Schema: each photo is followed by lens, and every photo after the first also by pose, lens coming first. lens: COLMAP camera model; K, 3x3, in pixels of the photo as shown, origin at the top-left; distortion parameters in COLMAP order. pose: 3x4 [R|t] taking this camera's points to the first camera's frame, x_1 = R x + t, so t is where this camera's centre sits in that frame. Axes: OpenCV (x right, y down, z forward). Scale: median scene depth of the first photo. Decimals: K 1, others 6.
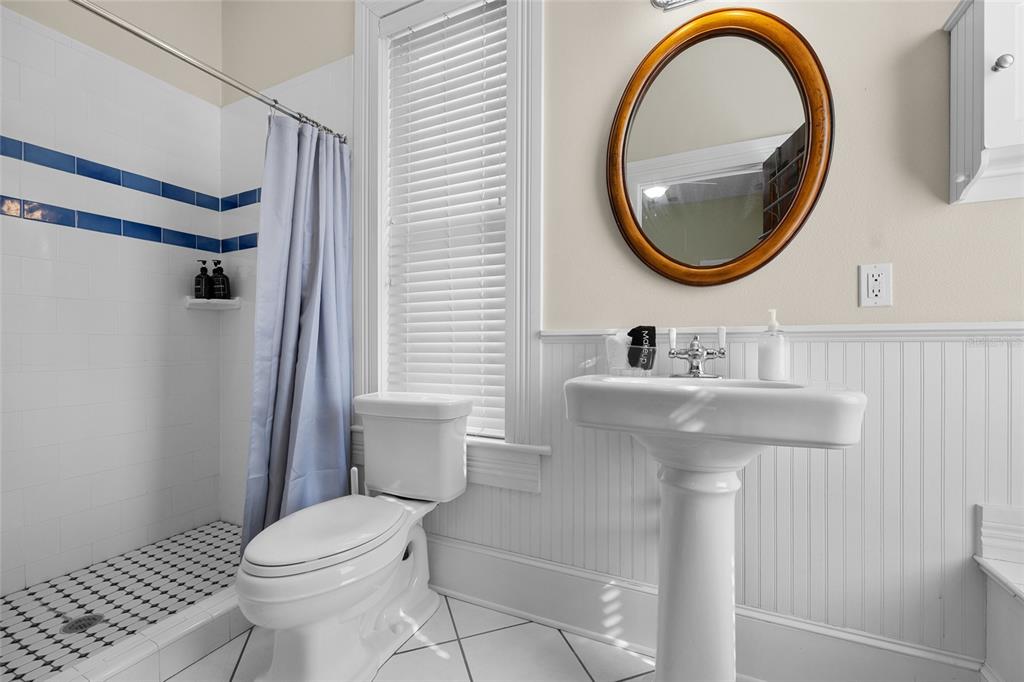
lens RADIAL K [[428.5, 0, 509.2], [0, 428.5, 341.8], [0, 0, 1]] dist [0.001548, -0.000042]
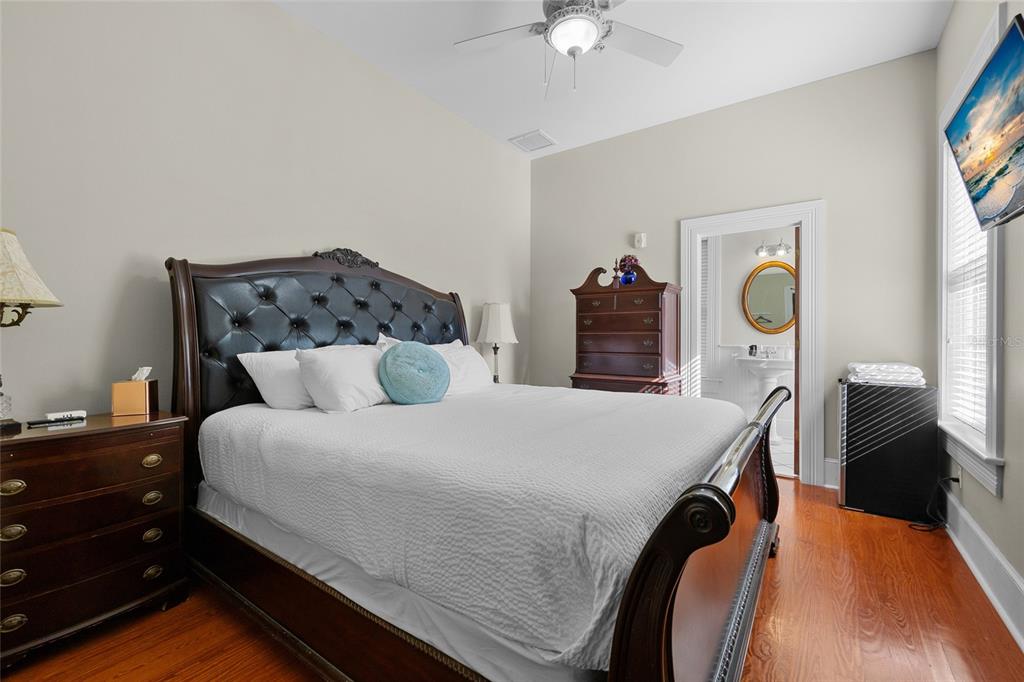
lens RADIAL K [[428.5, 0, 511.9], [0, 428.5, 338.4], [0, 0, 1]] dist [0.001548, -0.000042]
pose [[0.981297, 0.001271, -0.192494, -1.100732], [-0.001722, 0.999996, -0.002173, -0.086407], [0.192490, 0.002463, 0.981296, -3.276430]]
